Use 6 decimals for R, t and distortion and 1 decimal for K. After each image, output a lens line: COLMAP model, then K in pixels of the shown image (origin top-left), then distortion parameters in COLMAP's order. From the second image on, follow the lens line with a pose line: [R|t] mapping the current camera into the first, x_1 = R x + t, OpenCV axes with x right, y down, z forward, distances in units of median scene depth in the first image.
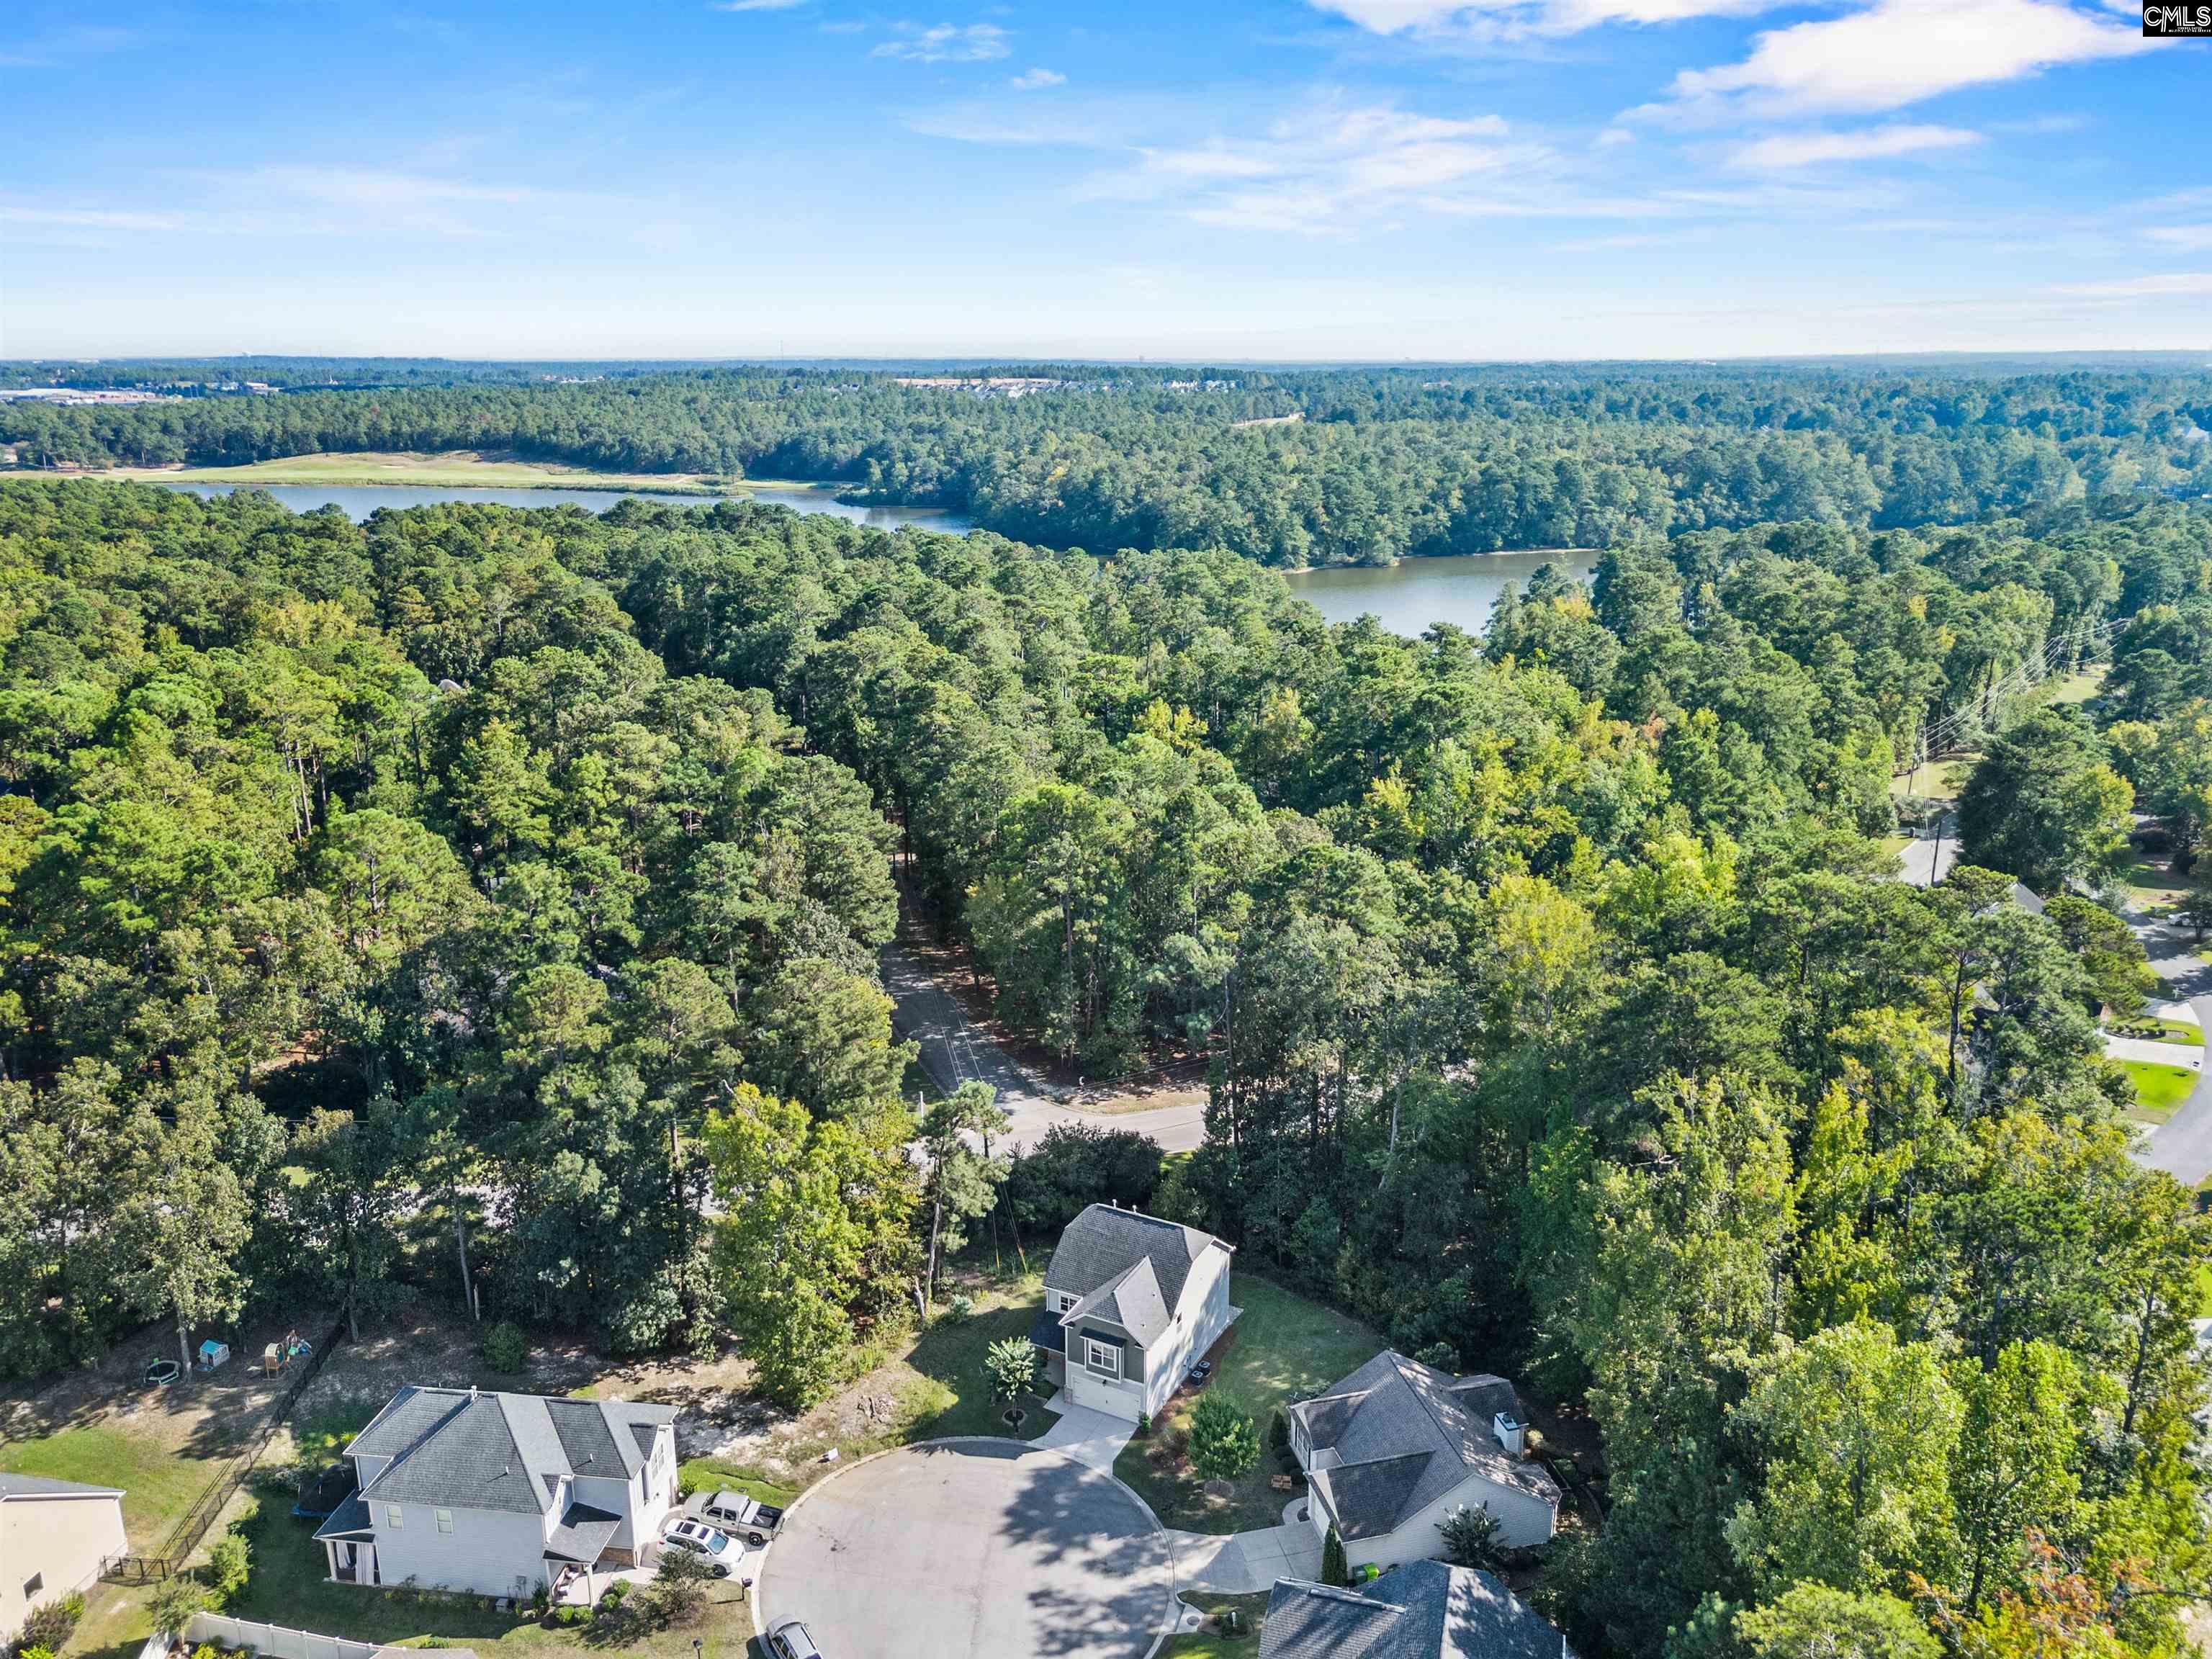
lens RADIAL K [[1634.6, 0, 1106.0], [0, 1634.6, 829.5], [0, 0, 1]] dist [0.062227, -0.050168]
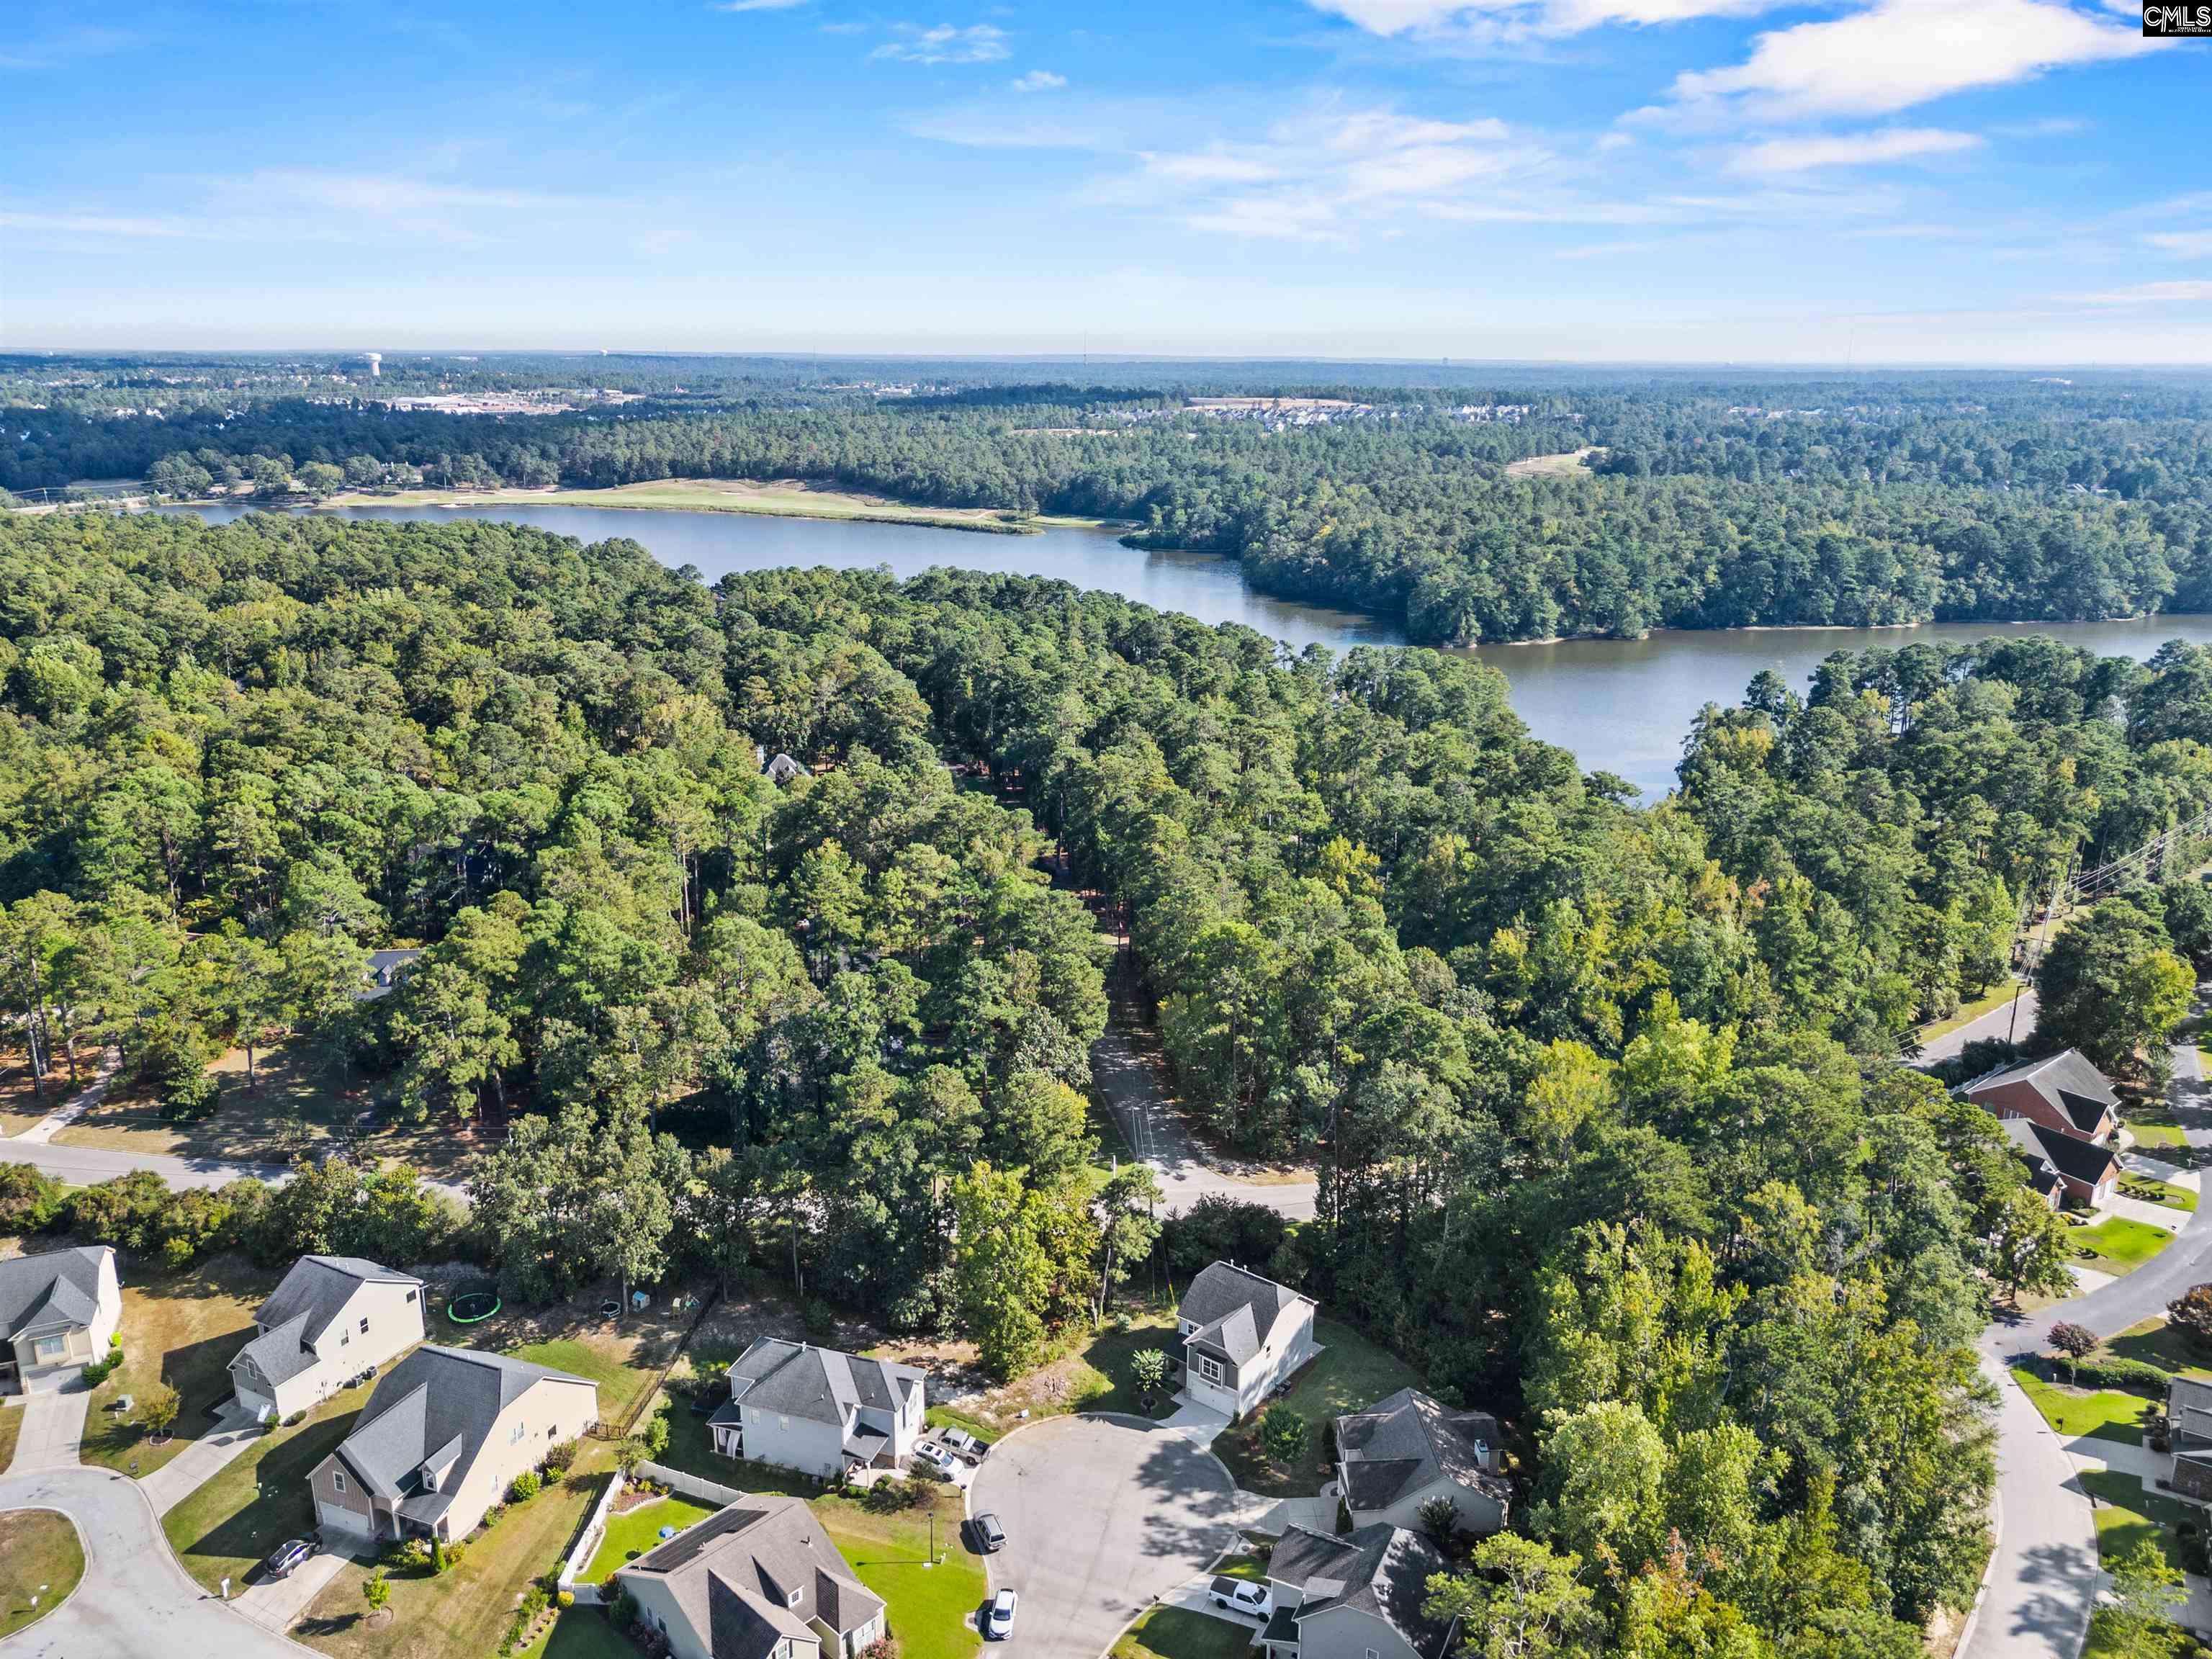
lens RADIAL K [[1634.6, 0, 1106.0], [0, 1634.6, 829.5], [0, 0, 1]] dist [0.062227, -0.050168]
pose [[0.984505, 0.057386, -0.165700, 0.109284], [-0.057095, 0.998347, 0.006525, -0.145061], [0.165801, 0.003036, 0.986155, -0.409006]]
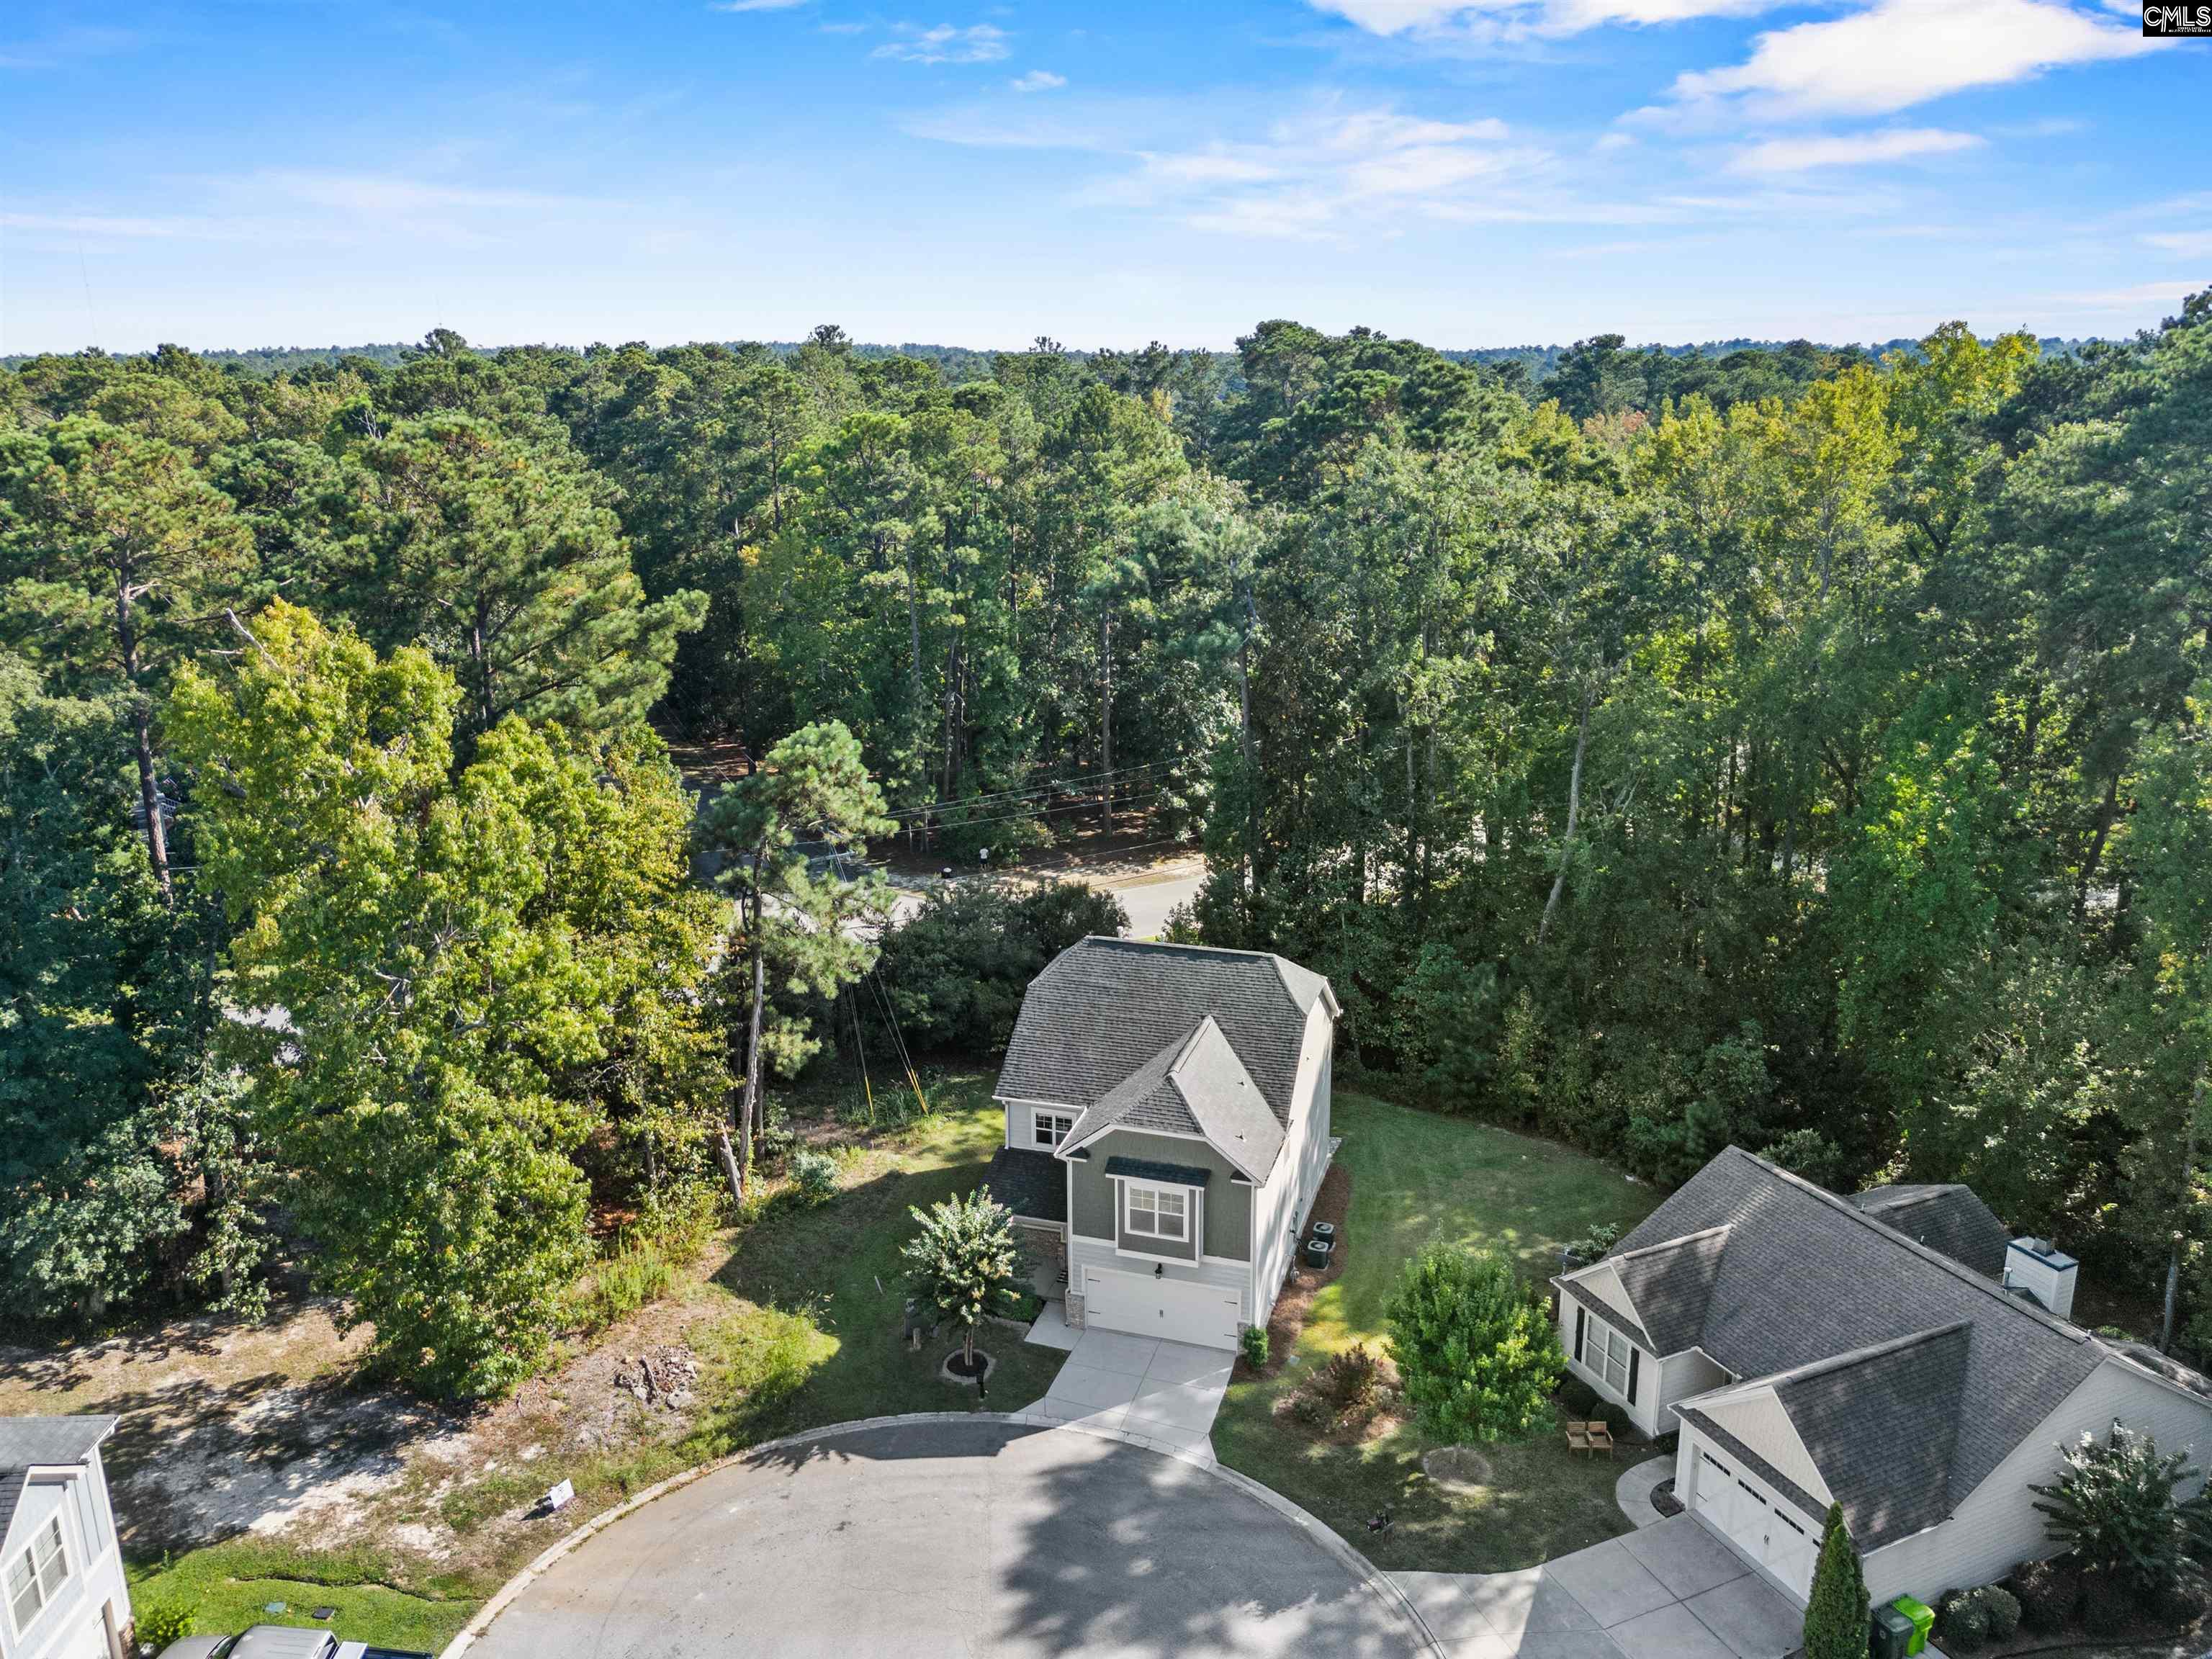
lens RADIAL K [[1634.6, 0, 1106.0], [0, 1634.6, 829.5], [0, 0, 1]] dist [0.062227, -0.050168]
pose [[0.983831, -0.052239, 0.171314, -0.082317], [0.053090, 0.998590, -0.000386, 0.193153], [-0.171052, 0.009475, 0.985216, 0.497571]]
